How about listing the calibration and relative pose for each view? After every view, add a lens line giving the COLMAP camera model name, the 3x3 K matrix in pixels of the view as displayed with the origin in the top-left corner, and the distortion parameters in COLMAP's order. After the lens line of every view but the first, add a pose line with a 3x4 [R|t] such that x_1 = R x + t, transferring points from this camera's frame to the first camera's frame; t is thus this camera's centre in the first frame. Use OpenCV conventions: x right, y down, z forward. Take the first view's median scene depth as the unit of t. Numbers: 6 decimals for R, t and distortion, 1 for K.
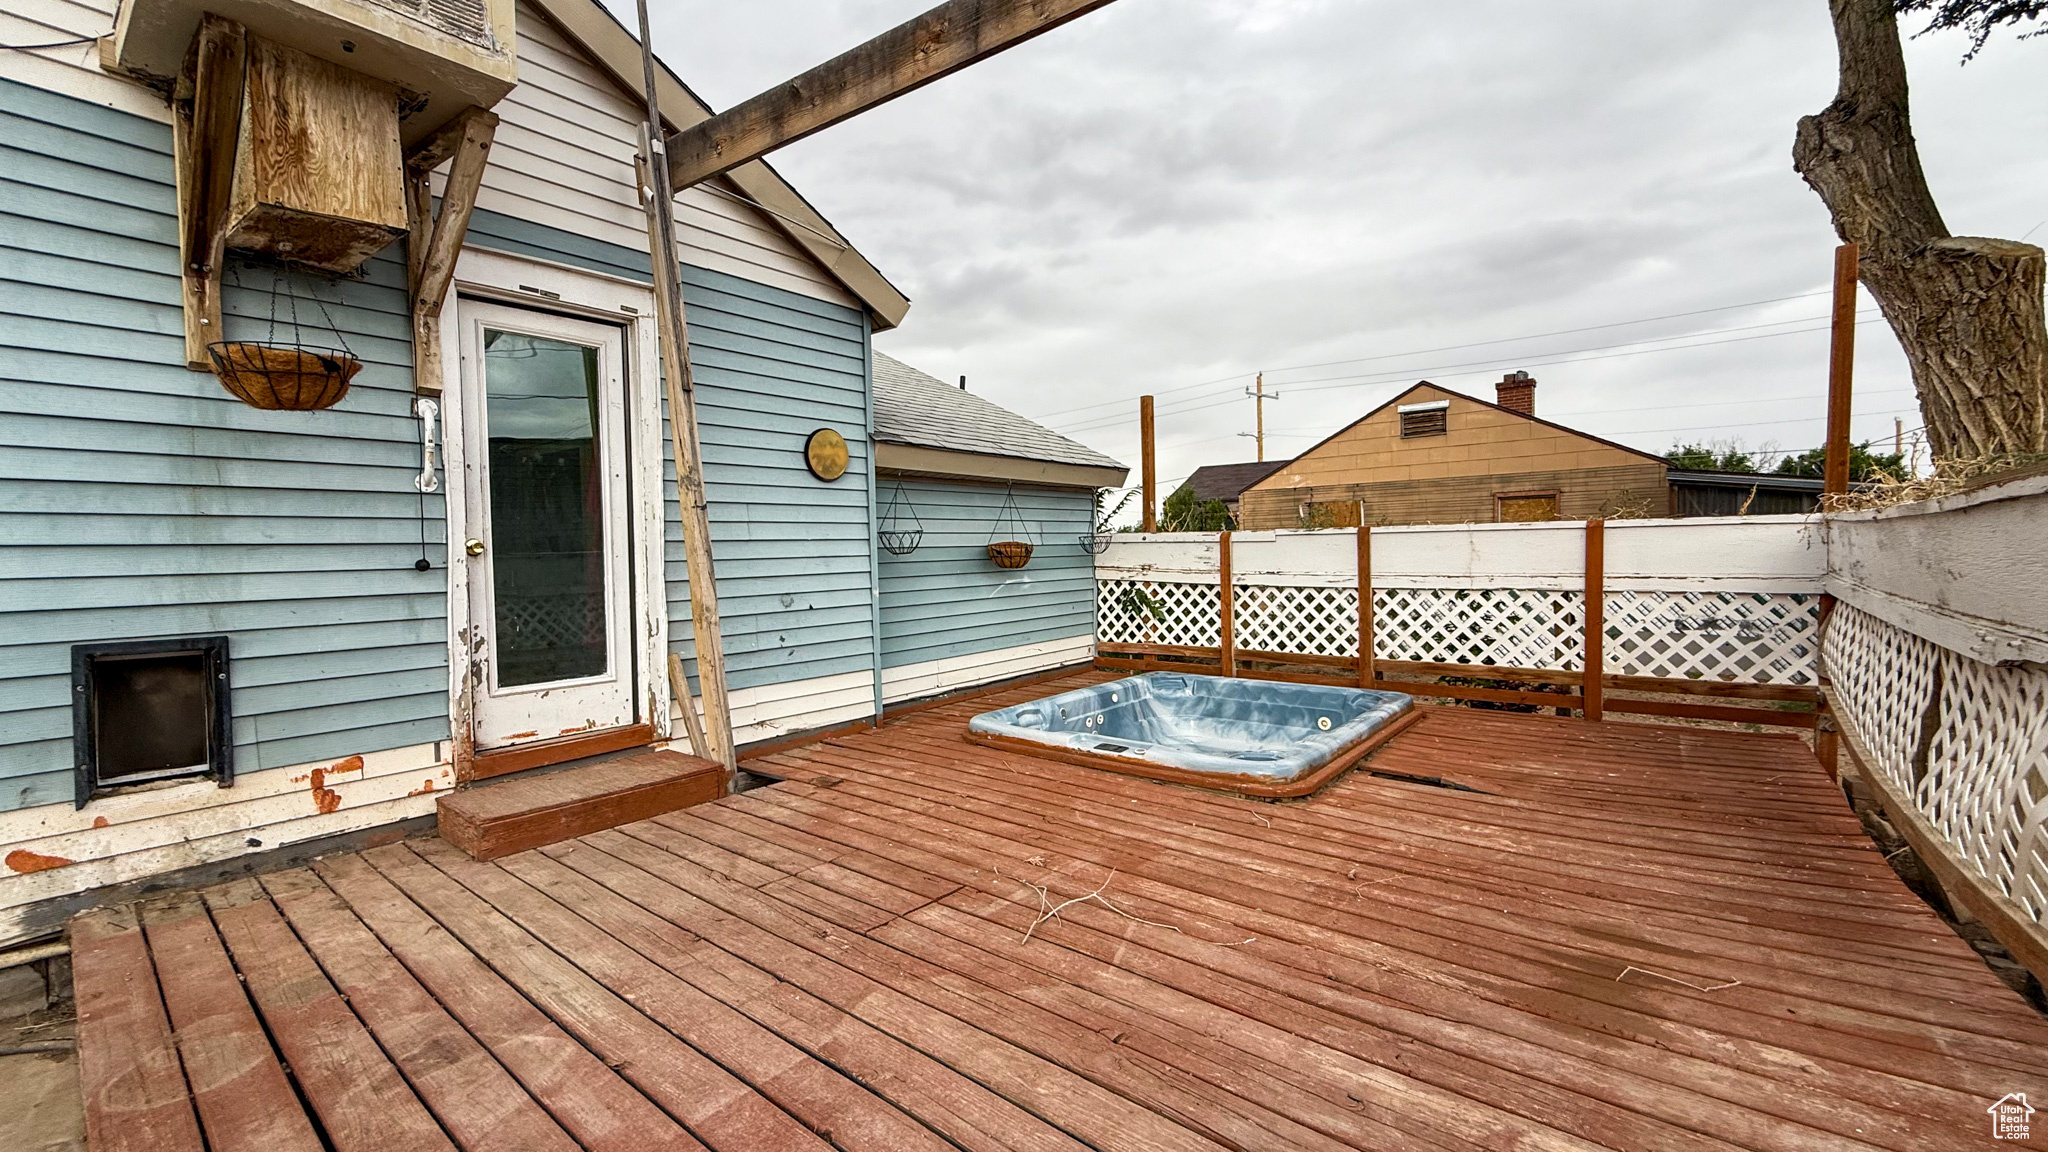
lens RADIAL K [[810.9, 0, 1013.5], [0, 810.9, 576.9], [0, 0, 1]] dist [0.001488, -0.000309]
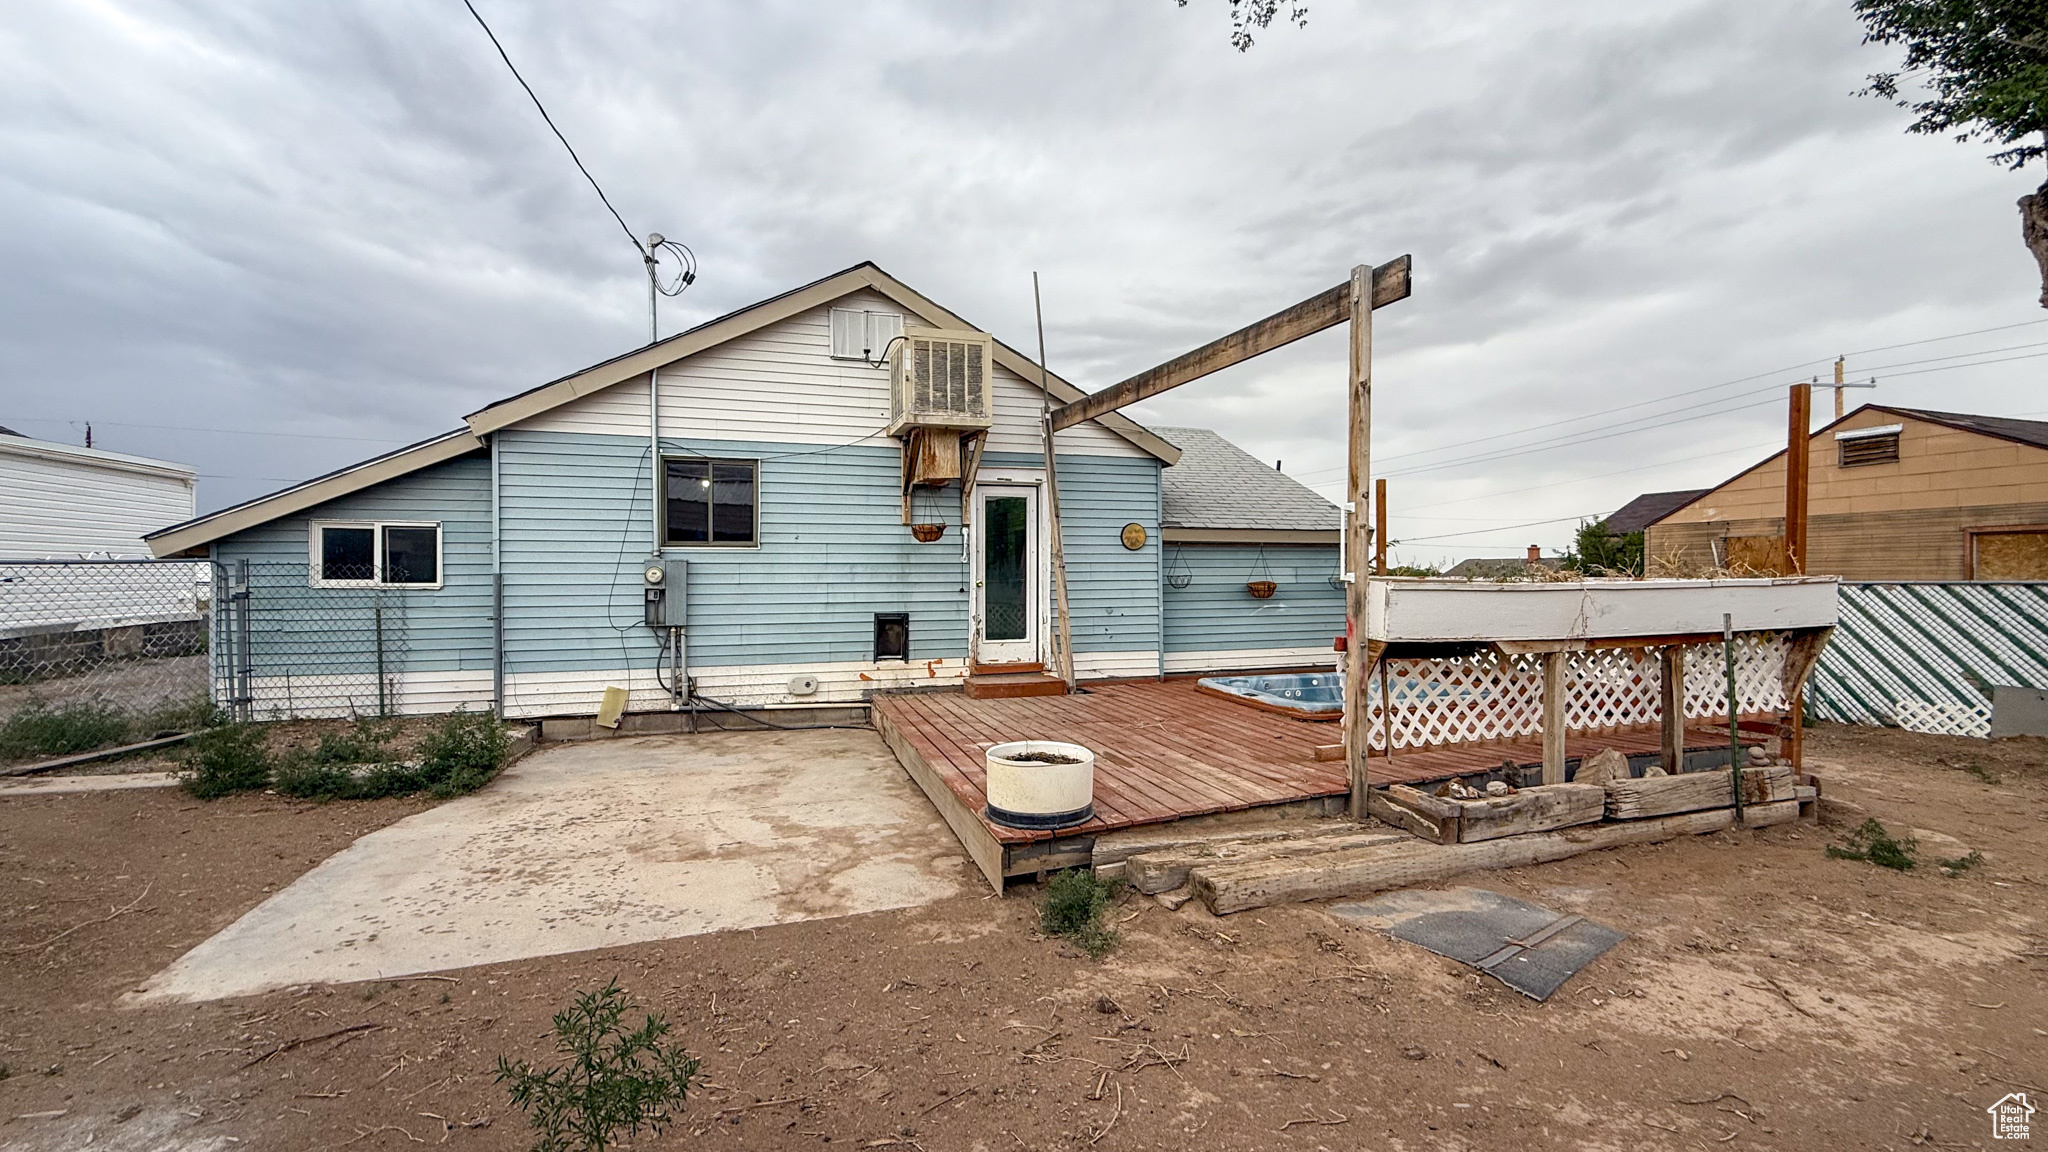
lens RADIAL K [[810.9, 0, 1006.4], [0, 810.9, 581.7], [0, 0, 1]] dist [0.001488, -0.000309]
pose [[0.829370, 0.021275, -0.558295, 0.659949], [-0.030936, 0.999490, -0.007868, -0.020163], [0.557843, 0.023797, 0.829605, -0.847247]]
